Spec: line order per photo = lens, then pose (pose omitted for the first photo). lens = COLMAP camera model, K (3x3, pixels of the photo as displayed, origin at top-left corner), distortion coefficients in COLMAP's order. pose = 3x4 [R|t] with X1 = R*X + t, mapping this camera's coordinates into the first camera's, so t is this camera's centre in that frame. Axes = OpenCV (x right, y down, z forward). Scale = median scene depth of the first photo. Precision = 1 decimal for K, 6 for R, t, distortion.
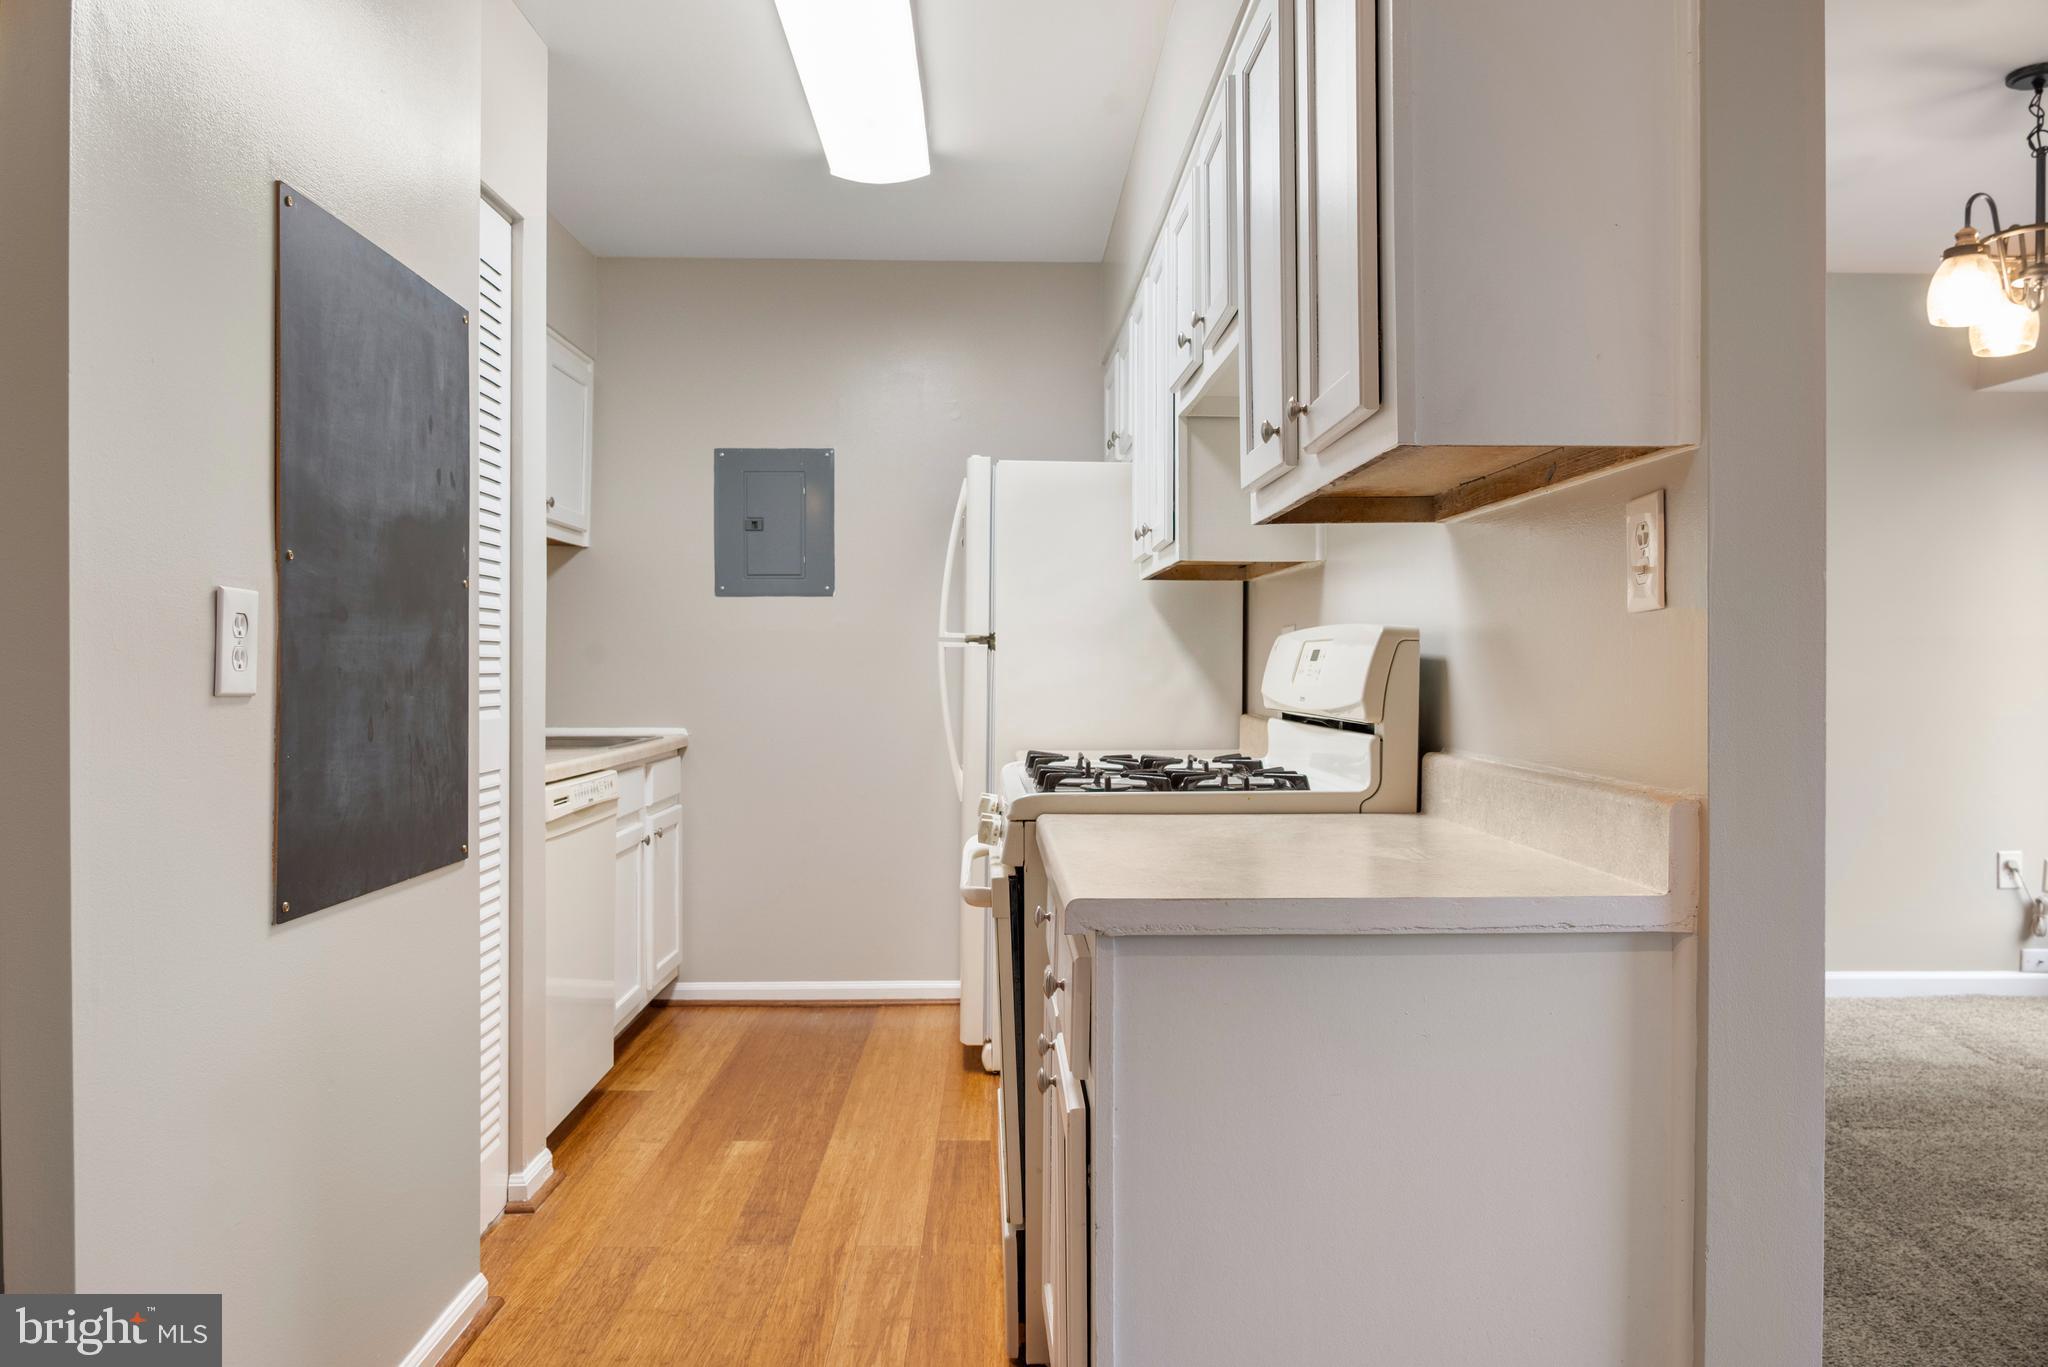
lens RADIAL K [[1358.2, 0, 1023.2], [0, 1358.2, 687.3], [0, 0, 1]] dist [-0.013241, -0.008550]
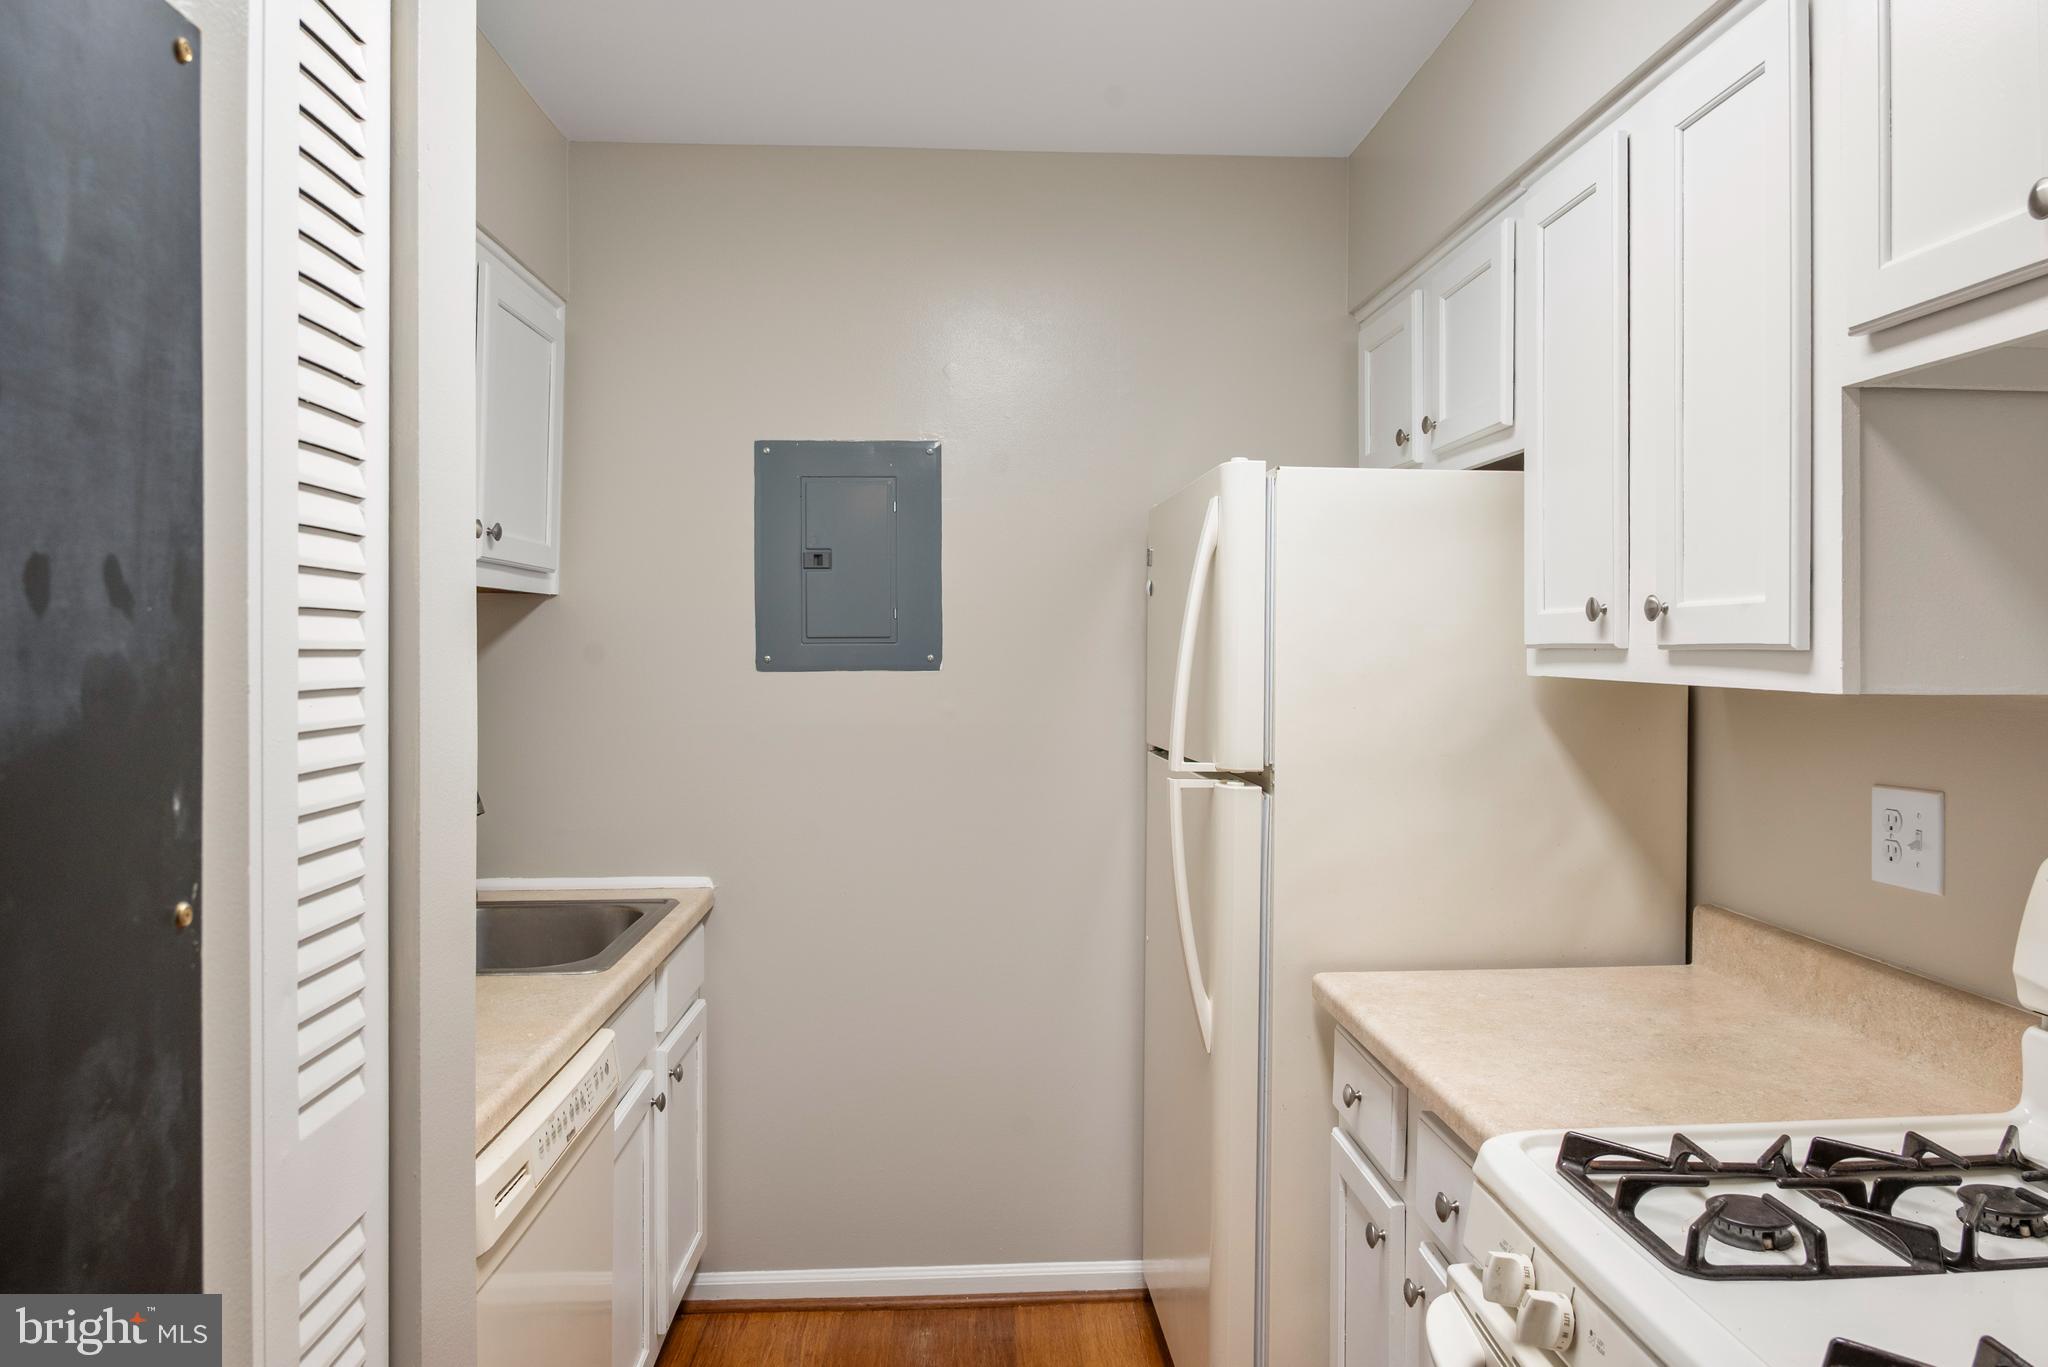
lens RADIAL K [[1358.2, 0, 1012.2], [0, 1358.2, 662.9], [0, 0, 1]] dist [-0.013241, -0.008550]
pose [[0.999789, -0.001901, 0.020455, -0.168390], [0.001999, 0.999987, -0.004750, -0.095567], [-0.020446, 0.004790, 0.999779, 0.503752]]
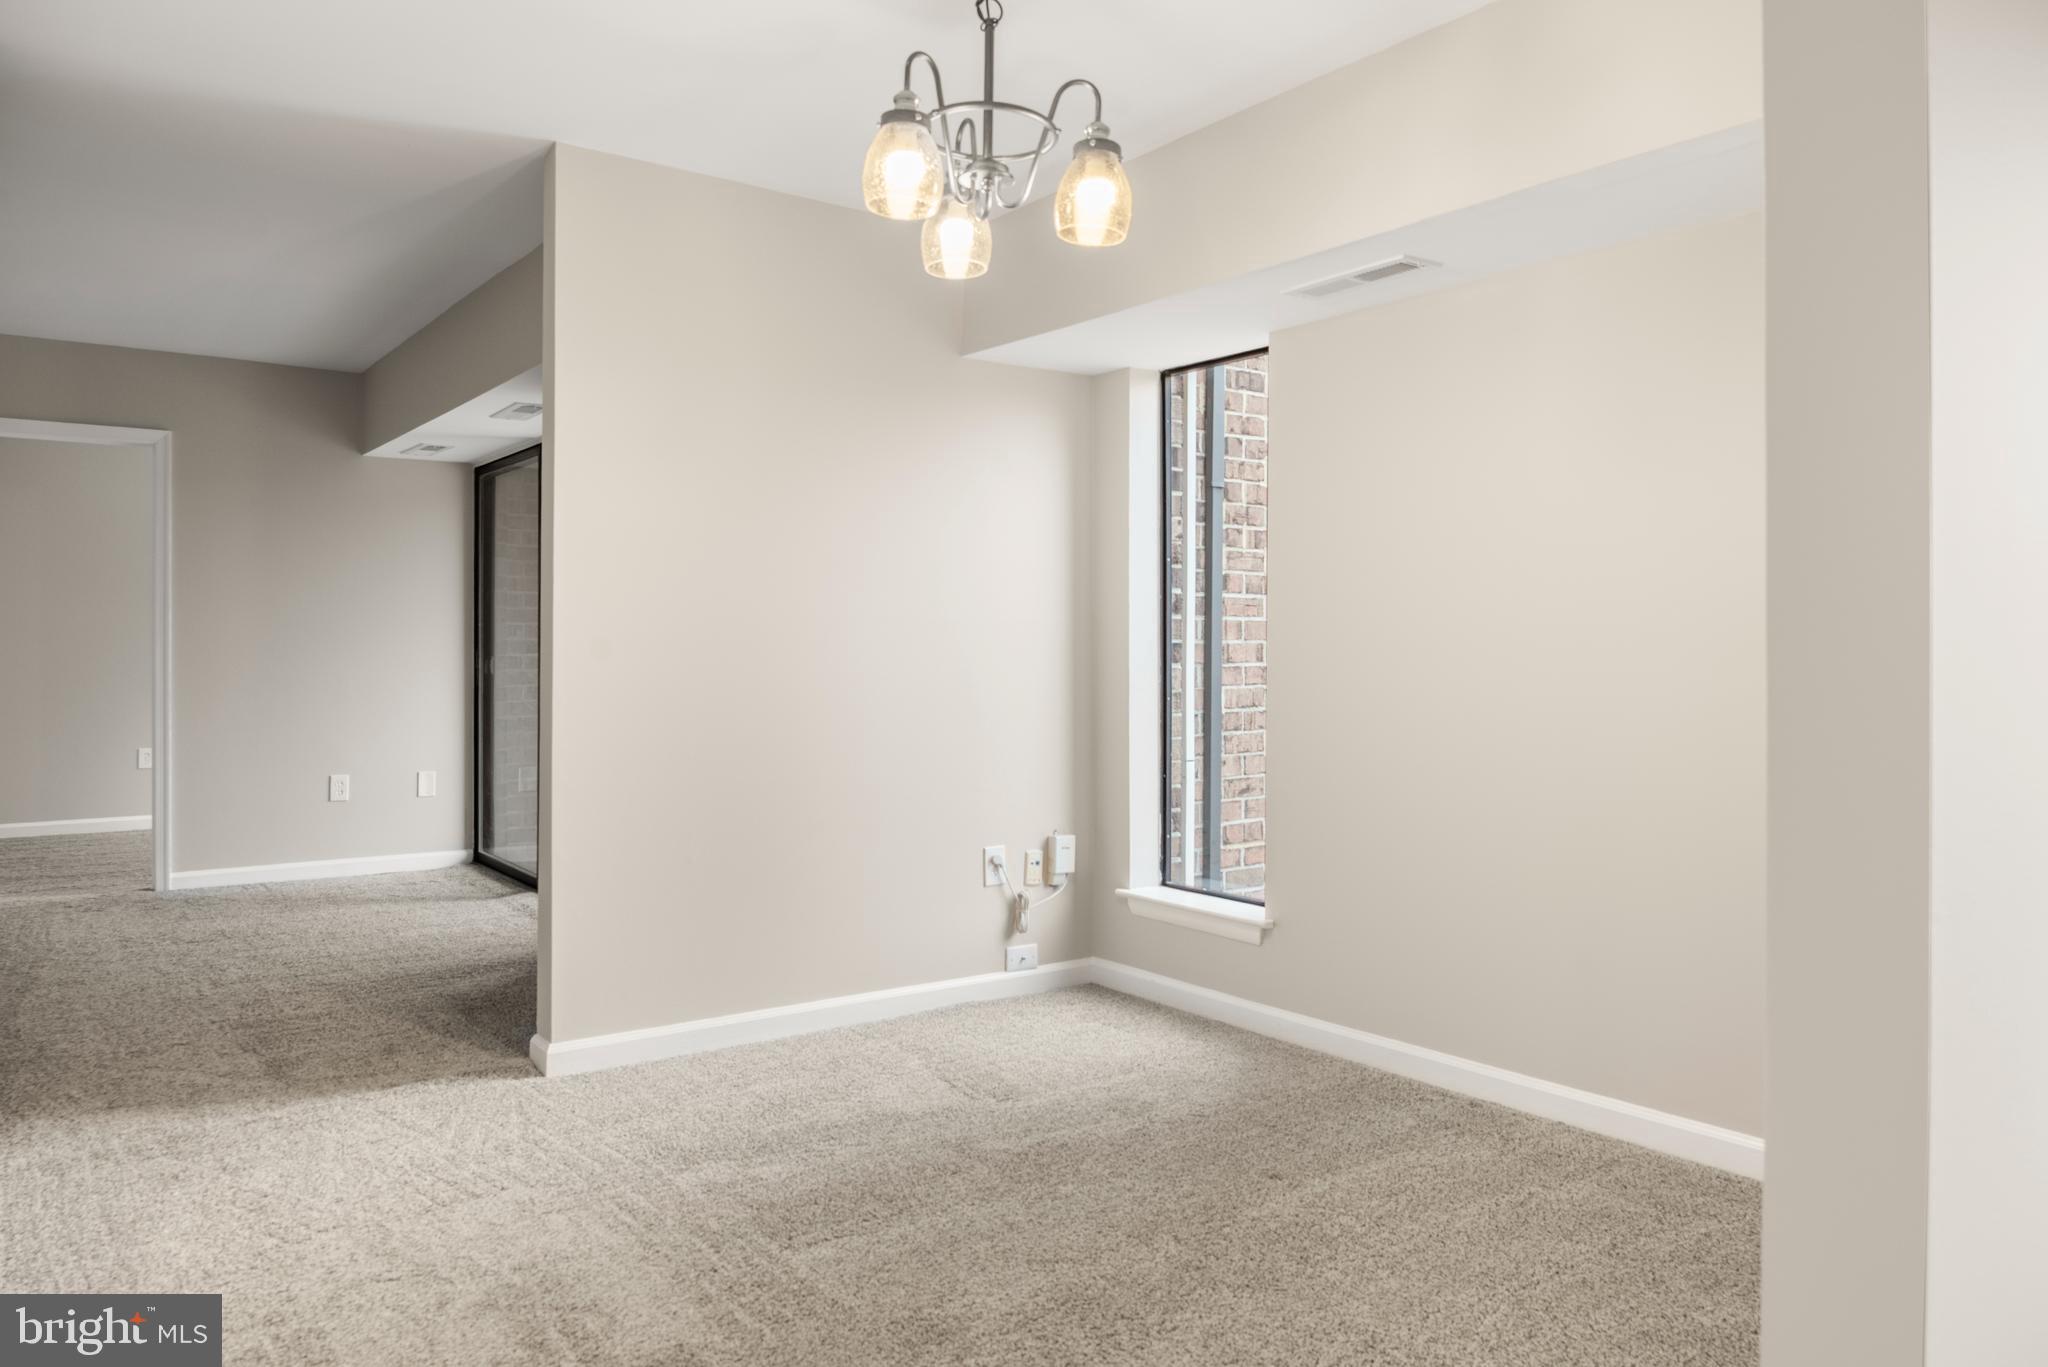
lens RADIAL K [[1358.2, 0, 1010.2], [0, 1358.2, 661.1], [0, 0, 1]] dist [-0.013241, -0.008550]
pose [[0.820605, -0.001117, 0.571494, 0.288078], [0.005716, 0.999964, -0.006254, -0.002657], [-0.571467, 0.008399, 0.820582, 0.305643]]
